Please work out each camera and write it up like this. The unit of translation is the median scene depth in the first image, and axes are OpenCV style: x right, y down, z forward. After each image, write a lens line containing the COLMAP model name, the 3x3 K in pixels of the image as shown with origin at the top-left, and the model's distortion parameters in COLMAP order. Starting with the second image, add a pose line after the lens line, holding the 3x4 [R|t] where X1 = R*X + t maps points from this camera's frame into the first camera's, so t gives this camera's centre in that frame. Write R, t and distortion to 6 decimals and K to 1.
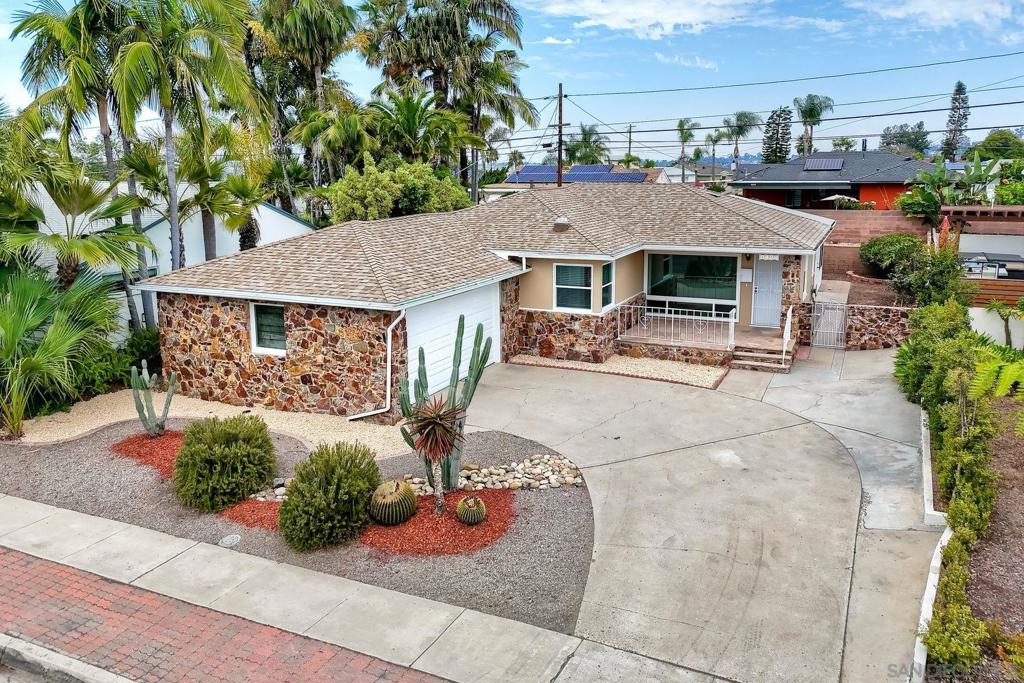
lens RADIAL K [[759.6, 0, 513.6], [0, 759.6, 338.6], [0, 0, 1]] dist [0.051920, -0.003833]
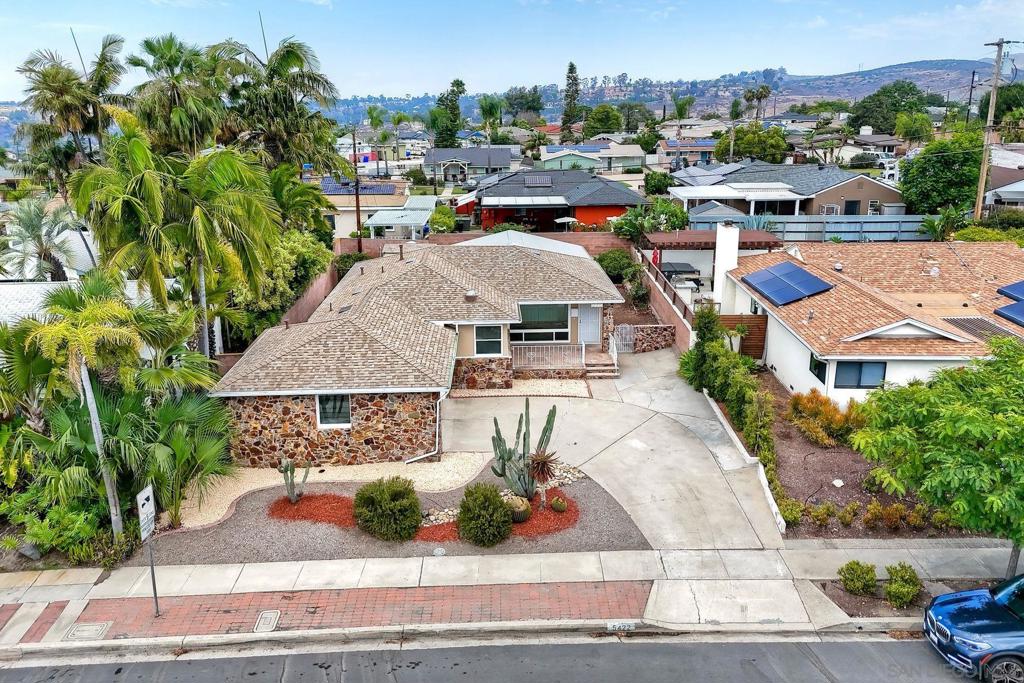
lens RADIAL K [[759.6, 0, 515.7], [0, 759.6, 343.1], [0, 0, 1]] dist [0.051920, -0.003833]
pose [[0.890743, -0.133238, 0.434540, -0.602389], [0.097259, 0.989797, 0.104123, -0.246257], [-0.443980, -0.050484, 0.894614, -0.400841]]
